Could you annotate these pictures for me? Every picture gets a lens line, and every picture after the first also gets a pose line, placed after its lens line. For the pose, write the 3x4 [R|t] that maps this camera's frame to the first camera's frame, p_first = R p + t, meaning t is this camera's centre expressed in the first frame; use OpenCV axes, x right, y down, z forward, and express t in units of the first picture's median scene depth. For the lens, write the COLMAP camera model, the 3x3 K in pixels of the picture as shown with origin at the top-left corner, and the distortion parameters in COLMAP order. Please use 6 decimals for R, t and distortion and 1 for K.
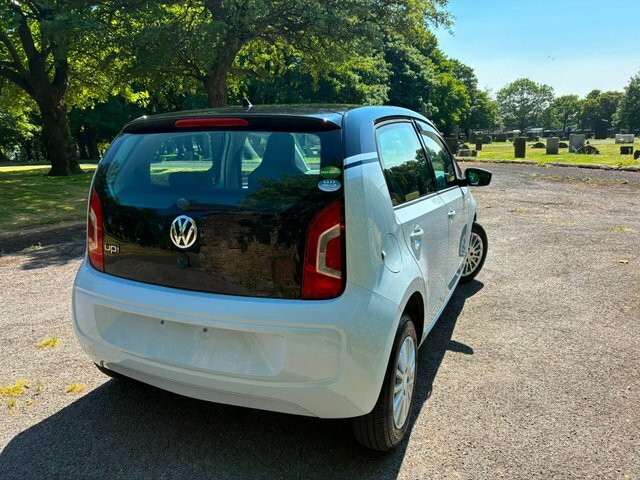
lens RADIAL K [[488.2, 0, 309.3], [0, 488.2, 241.4], [0, 0, 1]] dist [0.032955, -0.039694]
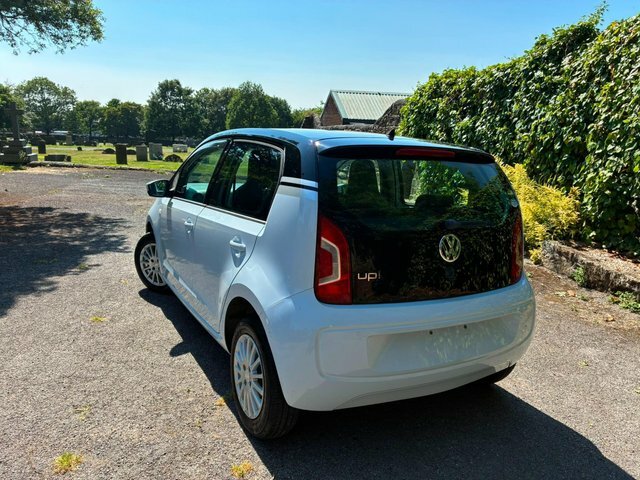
lens RADIAL K [[492.6, 0, 324.7], [0, 492.6, 235.1], [0, 0, 1]] dist [0.045621, -0.057669]
pose [[0.598932, -0.099615, 0.794580, -0.228664], [0.116080, 0.992553, 0.036936, -0.021376], [-0.792342, 0.070113, 0.606035, 0.086417]]
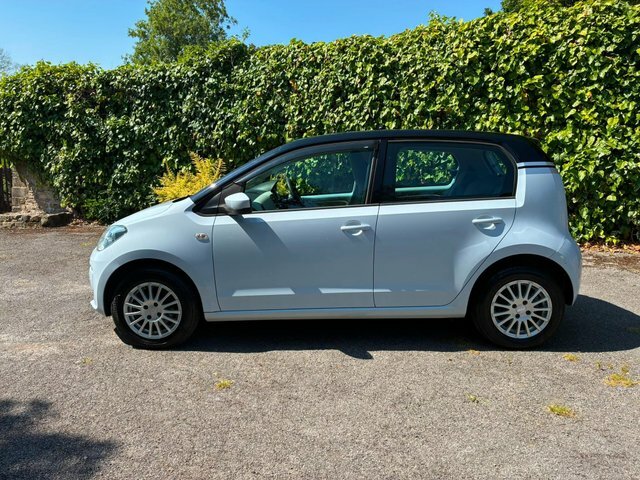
lens RADIAL K [[492.7, 0, 319.2], [0, 492.7, 235.0], [0, 0, 1]] dist [0.044550, -0.054260]
pose [[-0.386081, -0.130235, 0.913225, -0.299497], [0.216290, 0.949606, 0.226863, -0.089423], [-0.896750, 0.285109, -0.338456, 0.427756]]
